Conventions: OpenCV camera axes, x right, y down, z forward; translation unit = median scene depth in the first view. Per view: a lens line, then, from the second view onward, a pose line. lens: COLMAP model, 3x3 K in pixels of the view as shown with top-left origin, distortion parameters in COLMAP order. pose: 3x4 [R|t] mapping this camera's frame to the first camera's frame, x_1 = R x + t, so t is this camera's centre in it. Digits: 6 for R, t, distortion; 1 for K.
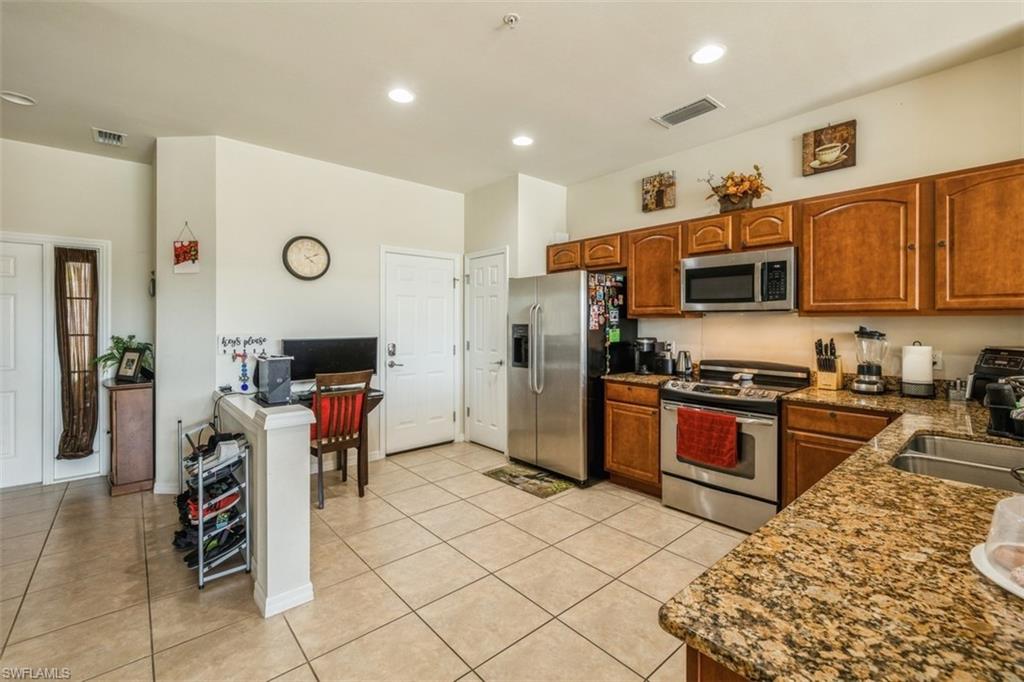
lens RADIAL K [[443.6, 0, 512.7], [0, 443.6, 318.2], [0, 0, 1]] dist [0.002193, 0.000312]
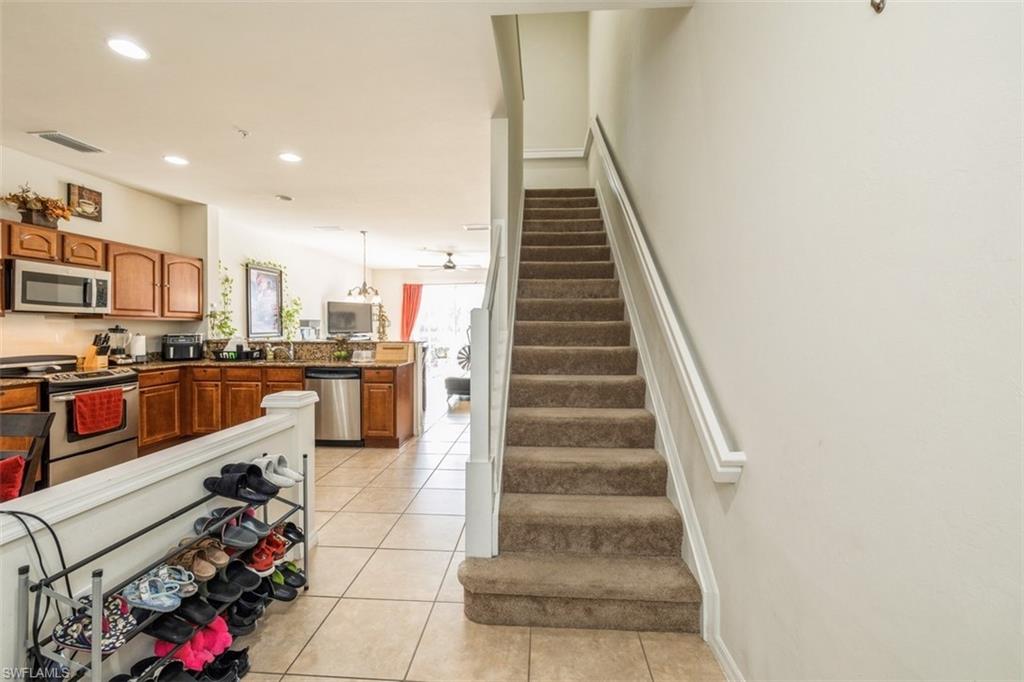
lens RADIAL K [[432.2, 0, 513.7], [0, 432.2, 329.1], [0, 0, 1]] dist [0.001364, 0.000021]
pose [[-0.713256, -0.003509, 0.700895, -1.163697], [-0.006448, 0.999978, -0.001555, 0.020857], [-0.700874, -0.005628, -0.713263, 0.935777]]
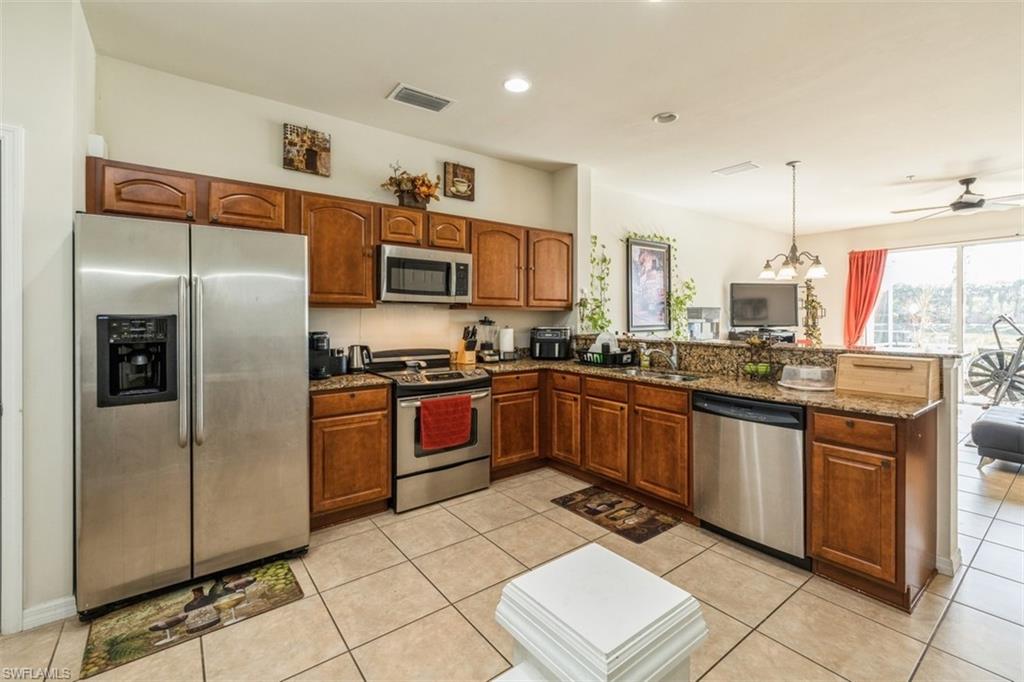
lens RADIAL K [[443.6, 0, 512.7], [0, 443.6, 318.2], [0, 0, 1]] dist [0.002193, 0.000312]
pose [[0.064793, -0.003834, 0.997891, -0.537747], [-0.009762, 0.999942, 0.004476, 0.013273], [-0.997851, -0.010032, 0.064752, 0.688861]]
